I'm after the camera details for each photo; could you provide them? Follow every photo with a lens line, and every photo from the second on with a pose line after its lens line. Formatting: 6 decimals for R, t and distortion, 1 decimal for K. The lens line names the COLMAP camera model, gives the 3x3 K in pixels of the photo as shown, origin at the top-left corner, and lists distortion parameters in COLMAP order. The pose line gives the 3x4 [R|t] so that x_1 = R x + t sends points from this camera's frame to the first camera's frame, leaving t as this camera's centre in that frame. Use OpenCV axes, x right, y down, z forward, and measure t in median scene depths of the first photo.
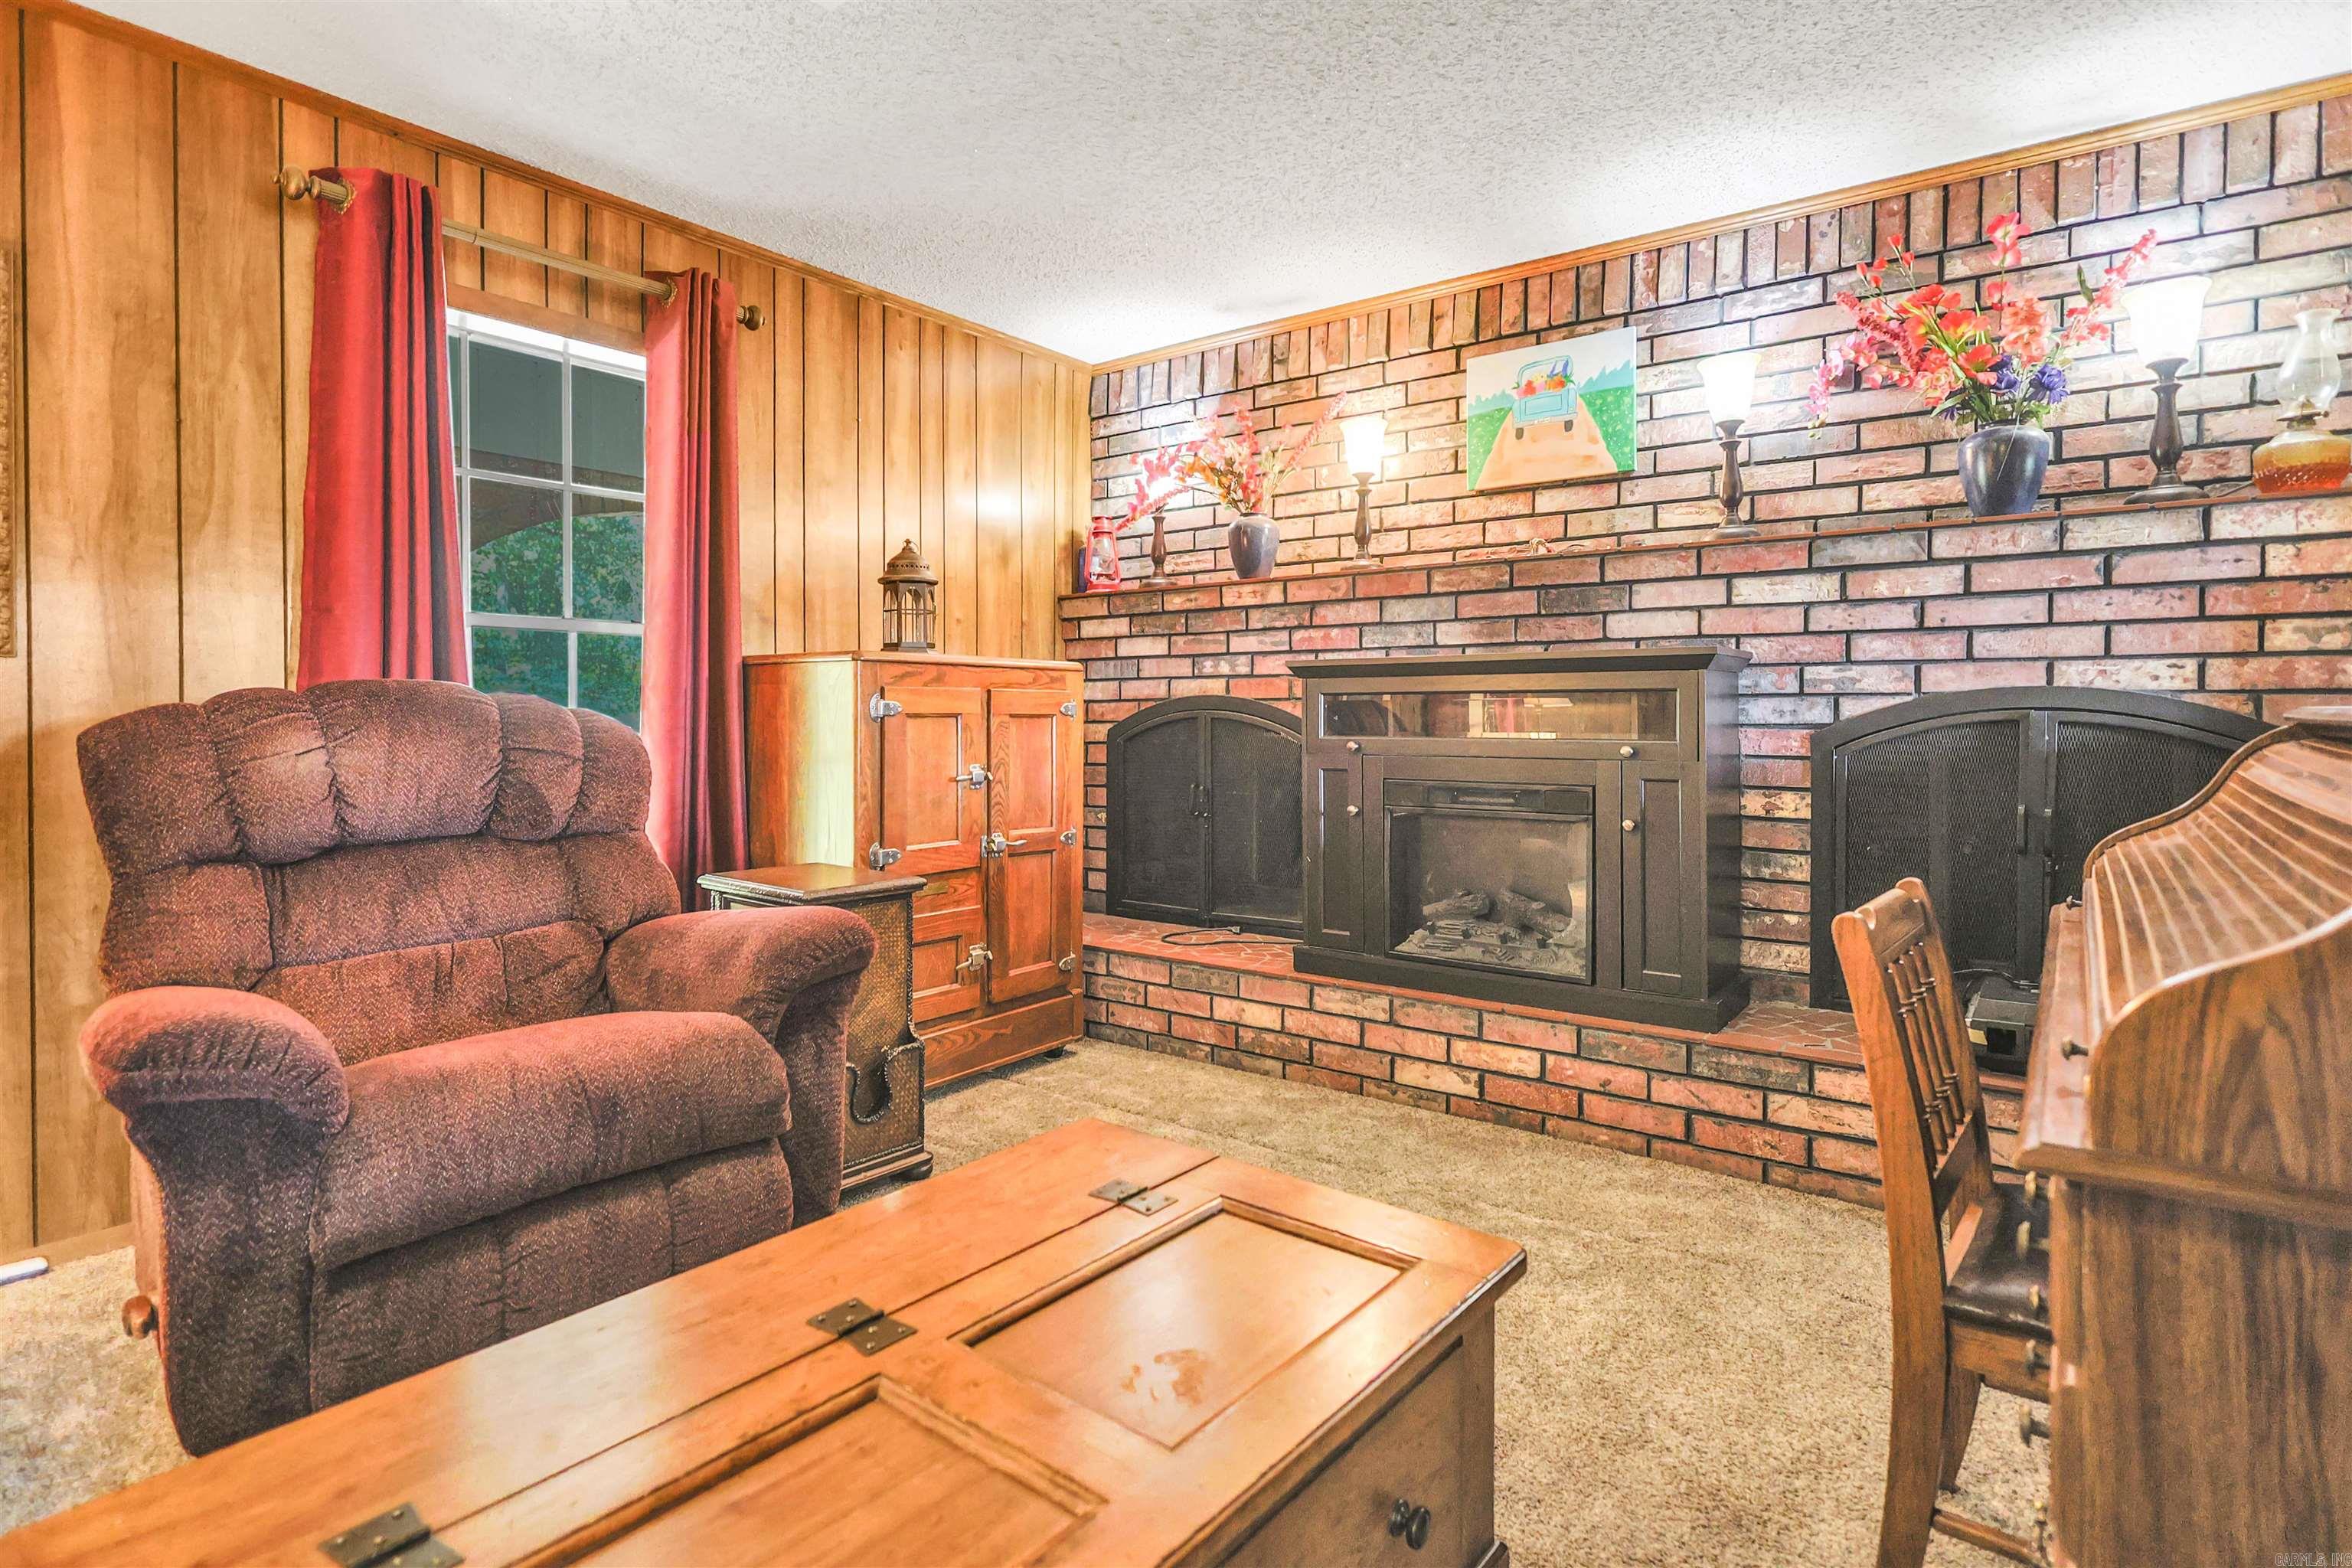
lens RADIAL K [[1145.0, 0, 1176.0], [0, 1145.0, 784.0], [0, 0, 1]] dist [0.004588, 0.000391]
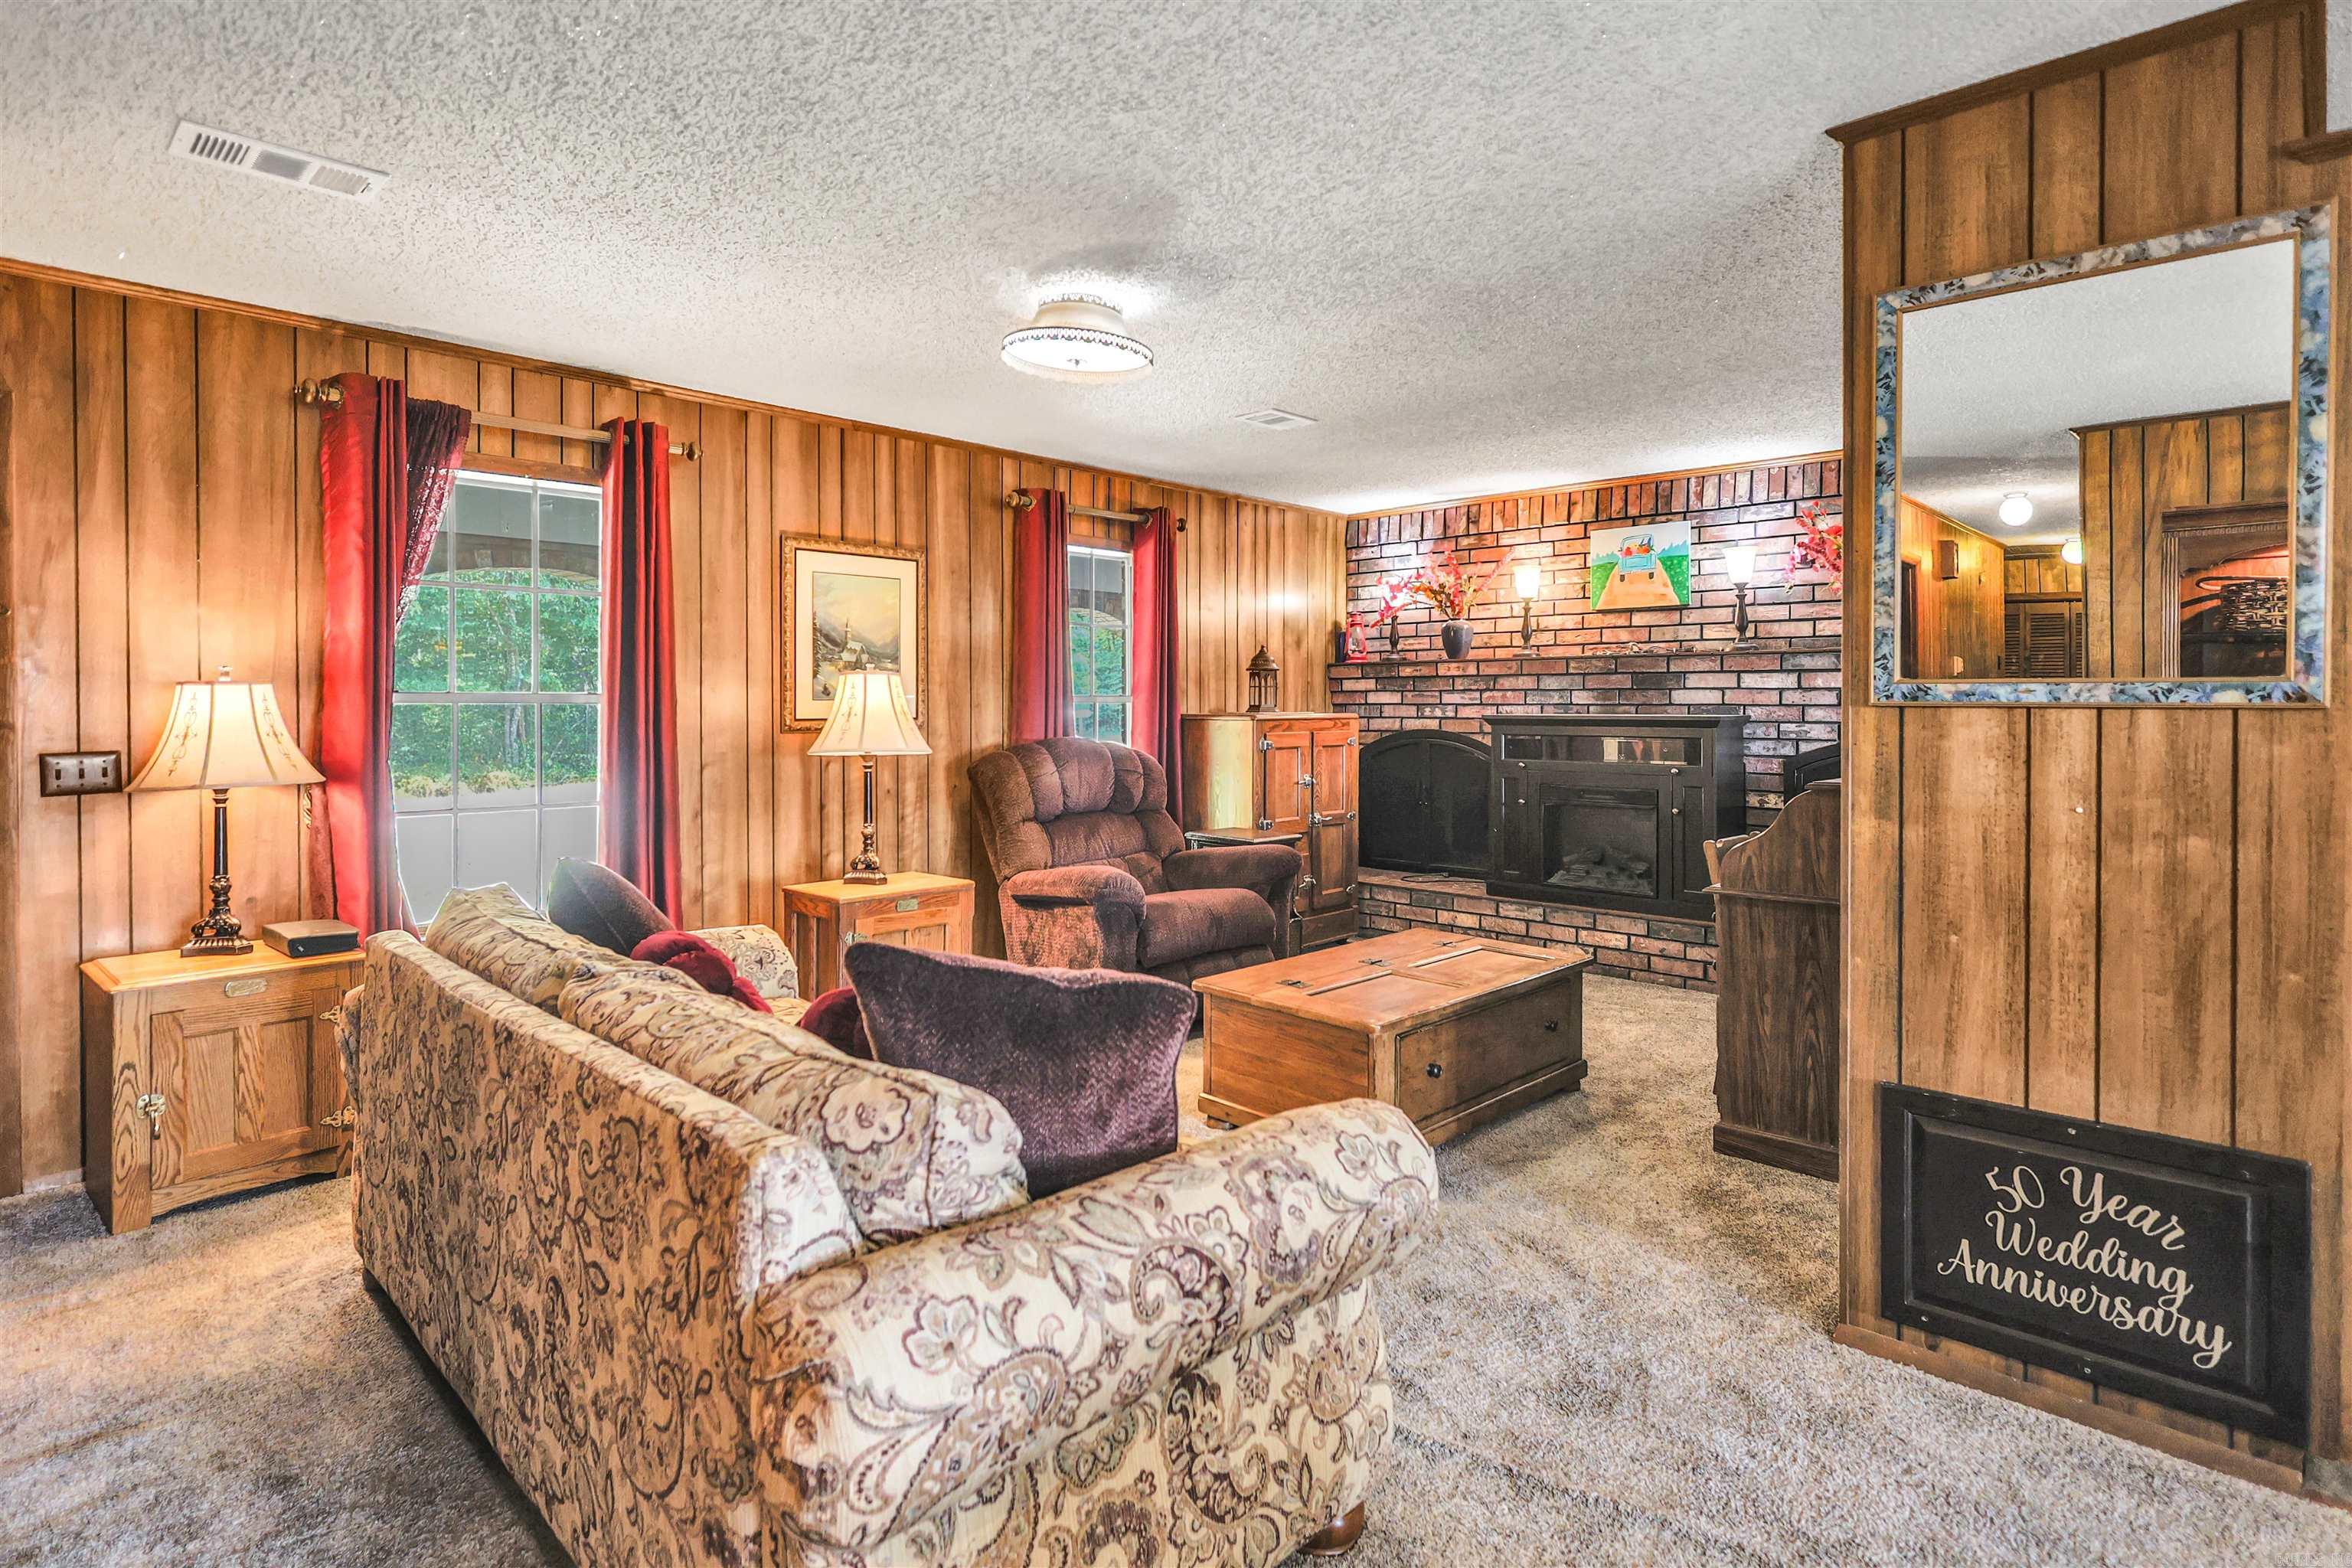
lens RADIAL K [[1172.7, 0, 1205.5], [0, 1172.7, 753.4], [0, 0, 1]] dist [-0.001637, 0.000024]
pose [[0.995642, 0.003857, -0.093181, -0.150016], [-0.005252, 0.999878, -0.014737, -0.020755], [0.093112, 0.015162, 0.995540, -0.777701]]
